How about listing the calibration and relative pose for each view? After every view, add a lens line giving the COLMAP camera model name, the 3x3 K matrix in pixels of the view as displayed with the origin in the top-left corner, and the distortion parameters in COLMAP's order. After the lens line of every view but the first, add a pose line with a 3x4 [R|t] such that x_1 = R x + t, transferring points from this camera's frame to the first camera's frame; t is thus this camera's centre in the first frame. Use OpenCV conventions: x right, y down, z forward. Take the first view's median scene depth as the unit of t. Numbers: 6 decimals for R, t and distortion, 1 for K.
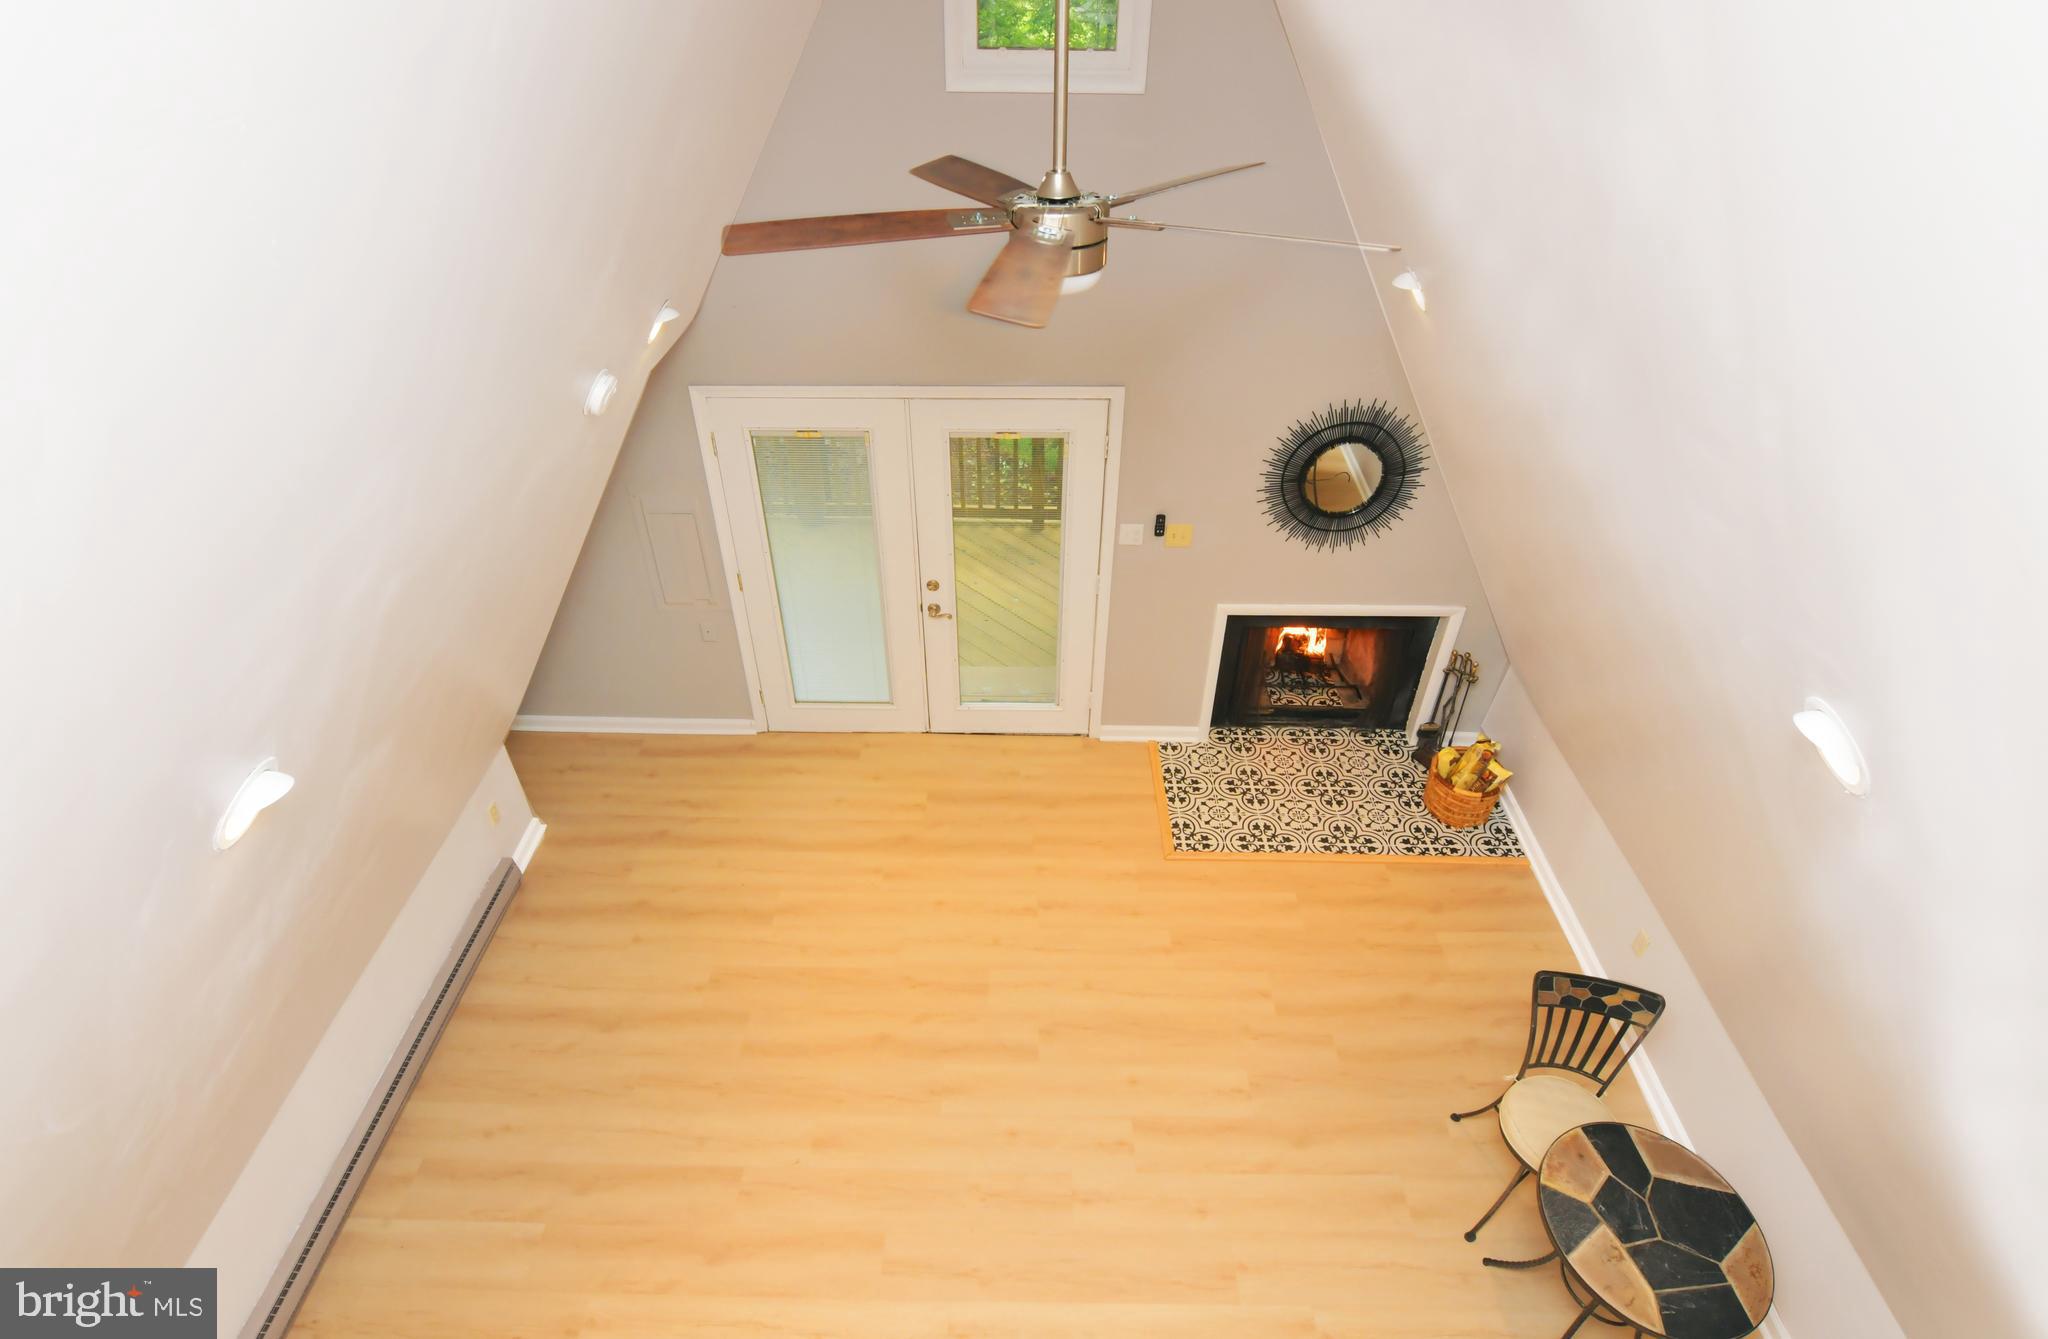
lens RADIAL K [[1008.0, 0, 1029.5], [0, 1008.0, 662.8], [0, 0, 1]] dist [-0.021784, 0.000092]
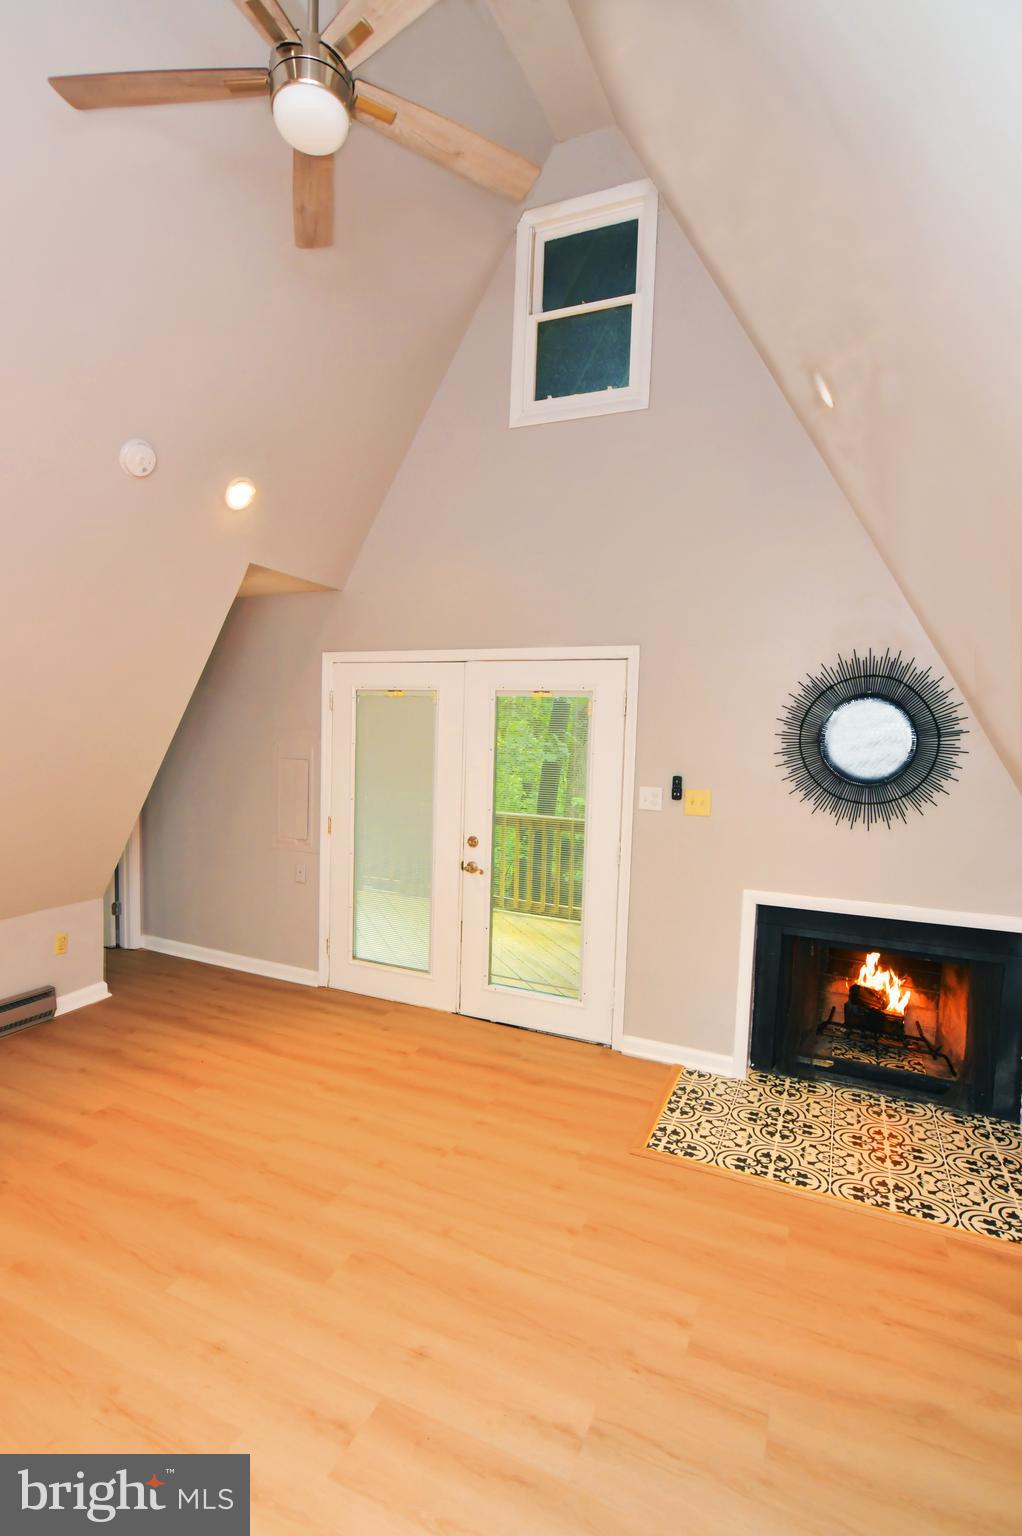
lens RADIAL K [[746.7, 0, 501.3], [0, 746.7, 768.1], [0, 0, 1]] dist [-0.030906, 0.008520]
pose [[0.915356, 0.046295, -0.399975, 0.268019], [-0.261770, 0.823210, -0.503788, 0.272923], [0.305941, 0.565847, 0.765649, 0.360635]]
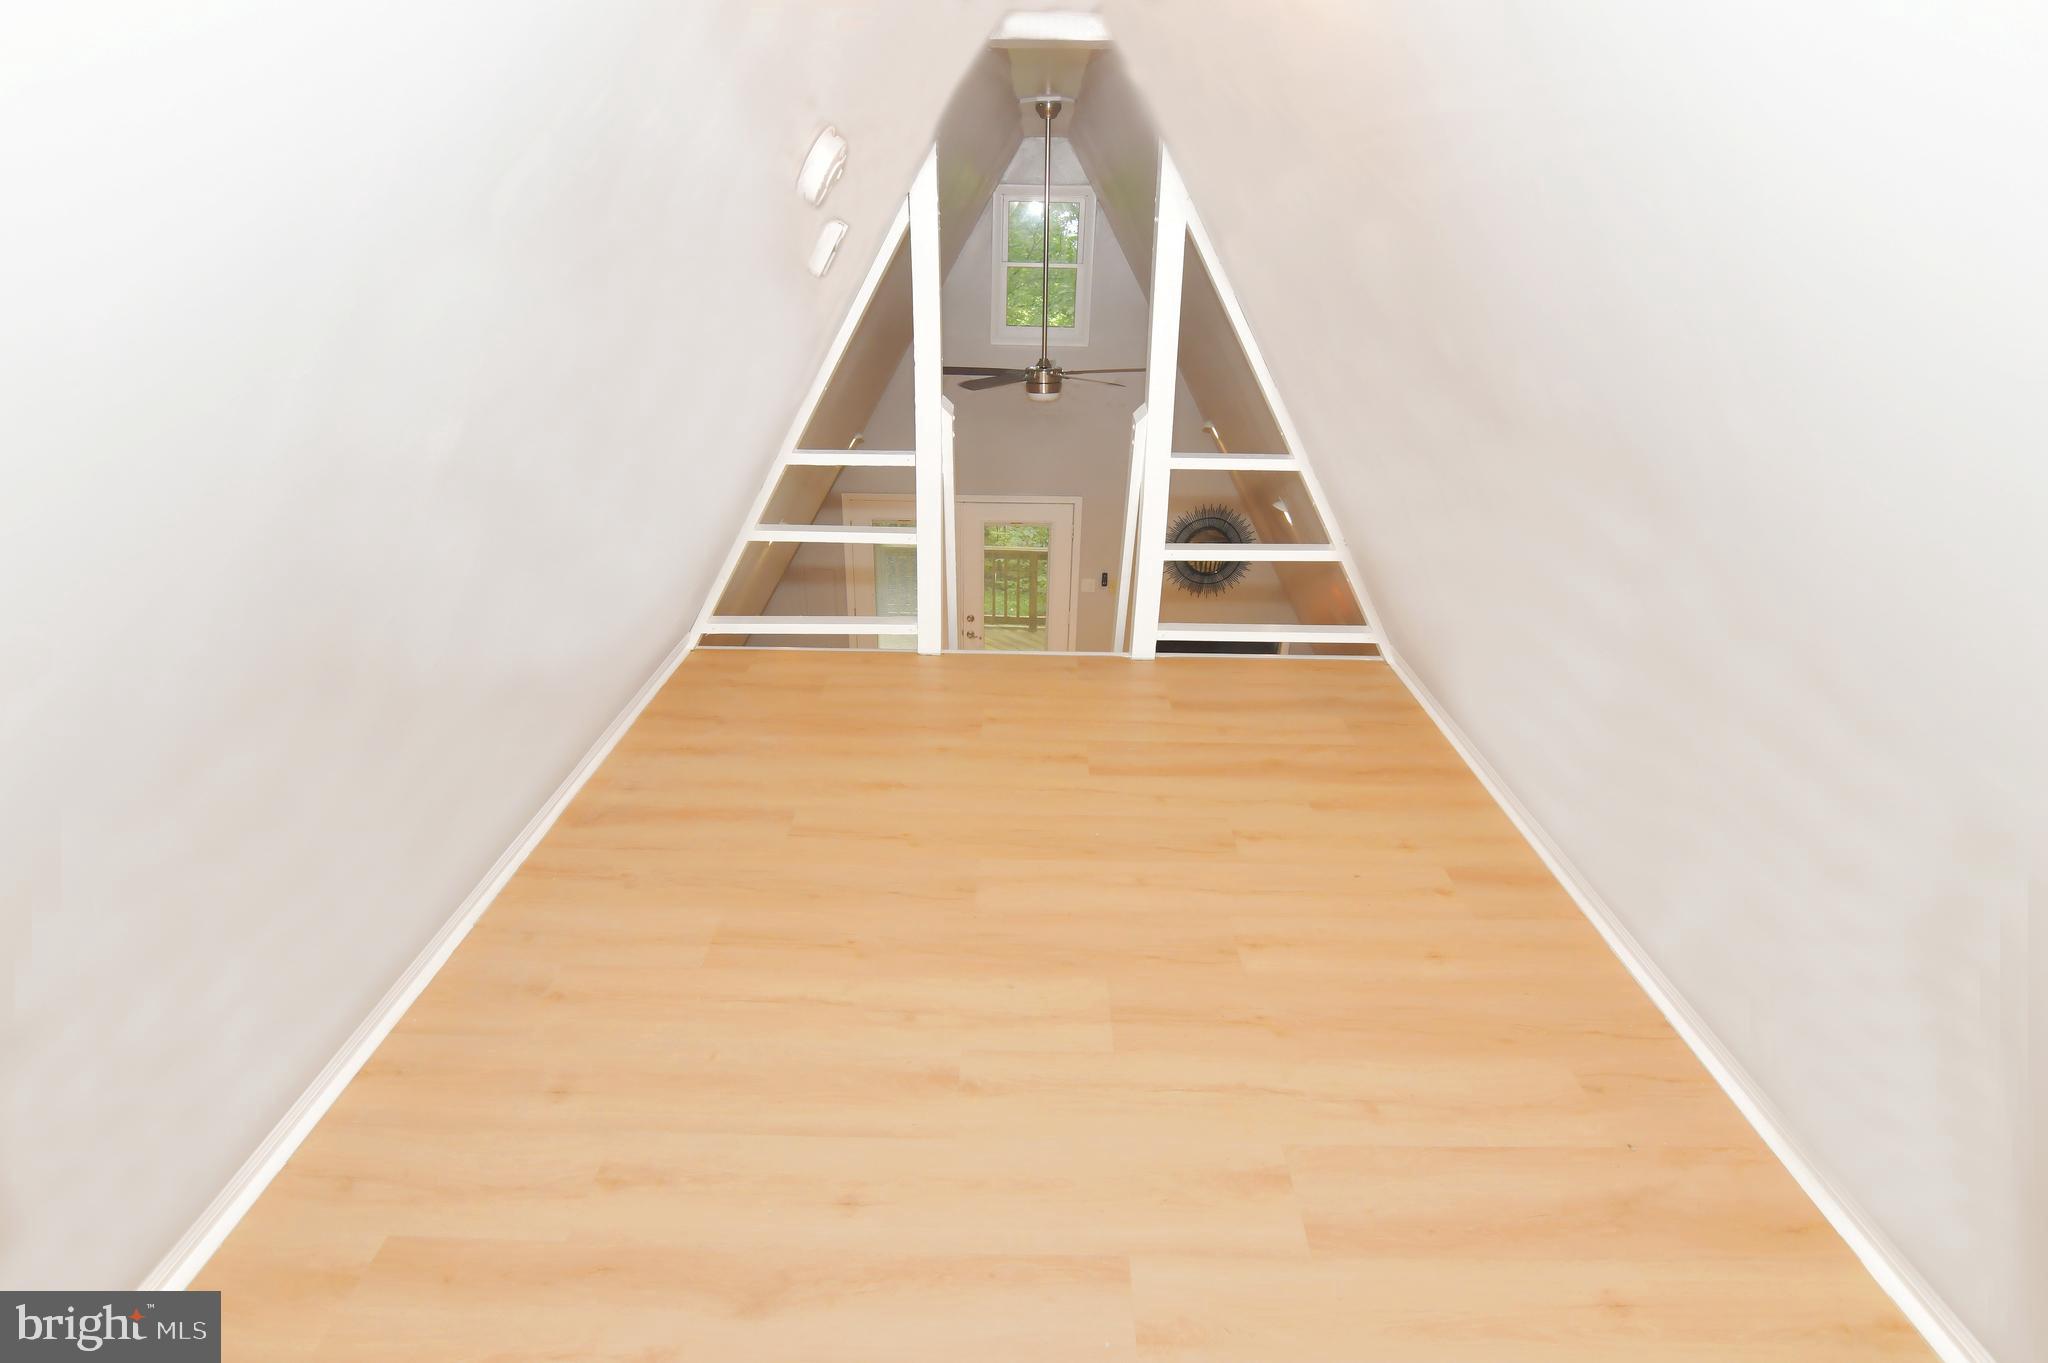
lens RADIAL K [[995.6, 0, 1028.8], [0, 995.6, 690.0], [0, 0, 1]] dist [-0.030906, 0.008520]
pose [[0.999945, 0.009744, 0.003846, -0.004722], [-0.008692, 0.976678, -0.214533, 0.414594], [-0.005846, 0.214488, 0.976709, -0.621349]]
